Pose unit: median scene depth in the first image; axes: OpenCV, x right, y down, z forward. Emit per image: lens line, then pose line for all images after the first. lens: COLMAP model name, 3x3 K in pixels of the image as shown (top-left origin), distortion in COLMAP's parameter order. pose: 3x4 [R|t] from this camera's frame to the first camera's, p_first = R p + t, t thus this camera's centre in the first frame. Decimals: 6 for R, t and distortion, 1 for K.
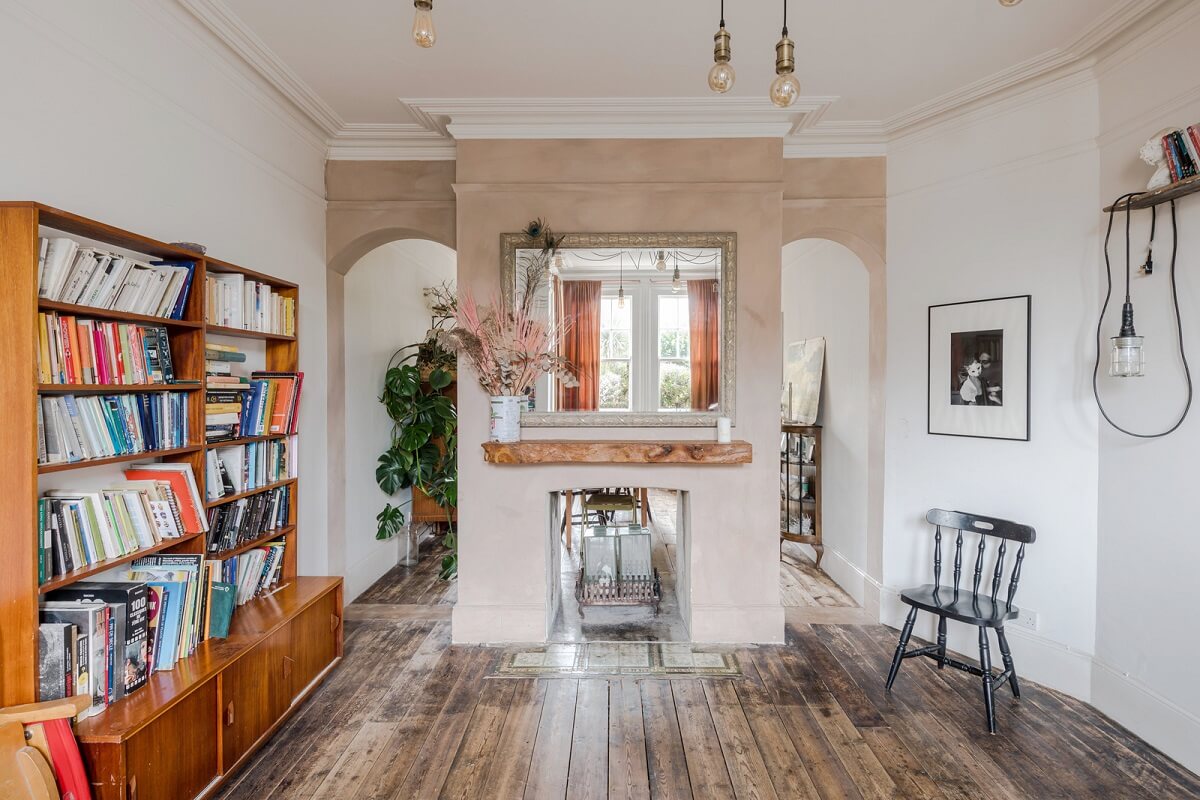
lens RADIAL K [[602.2, 0, 594.2], [0, 602.2, 390.7], [0, 0, 1]] dist [0.000634, -0.003967]
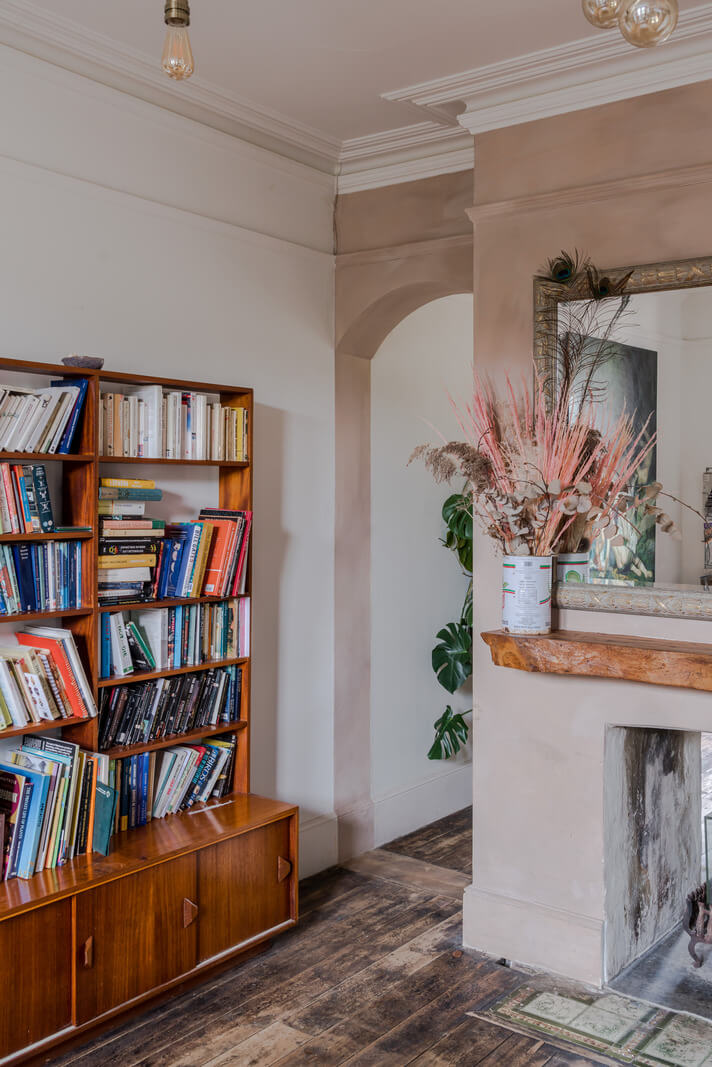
lens RADIAL K [[1022.3, 0, 337.5], [0, 1022.3, 514.8], [0, 0, 1]] dist [0.000805, 0.000000]
pose [[0.803525, 0.019880, -0.594939, 0.355644], [-0.015867, 0.999802, 0.011978, -0.046915], [0.595059, -0.000185, 0.803682, 0.090965]]
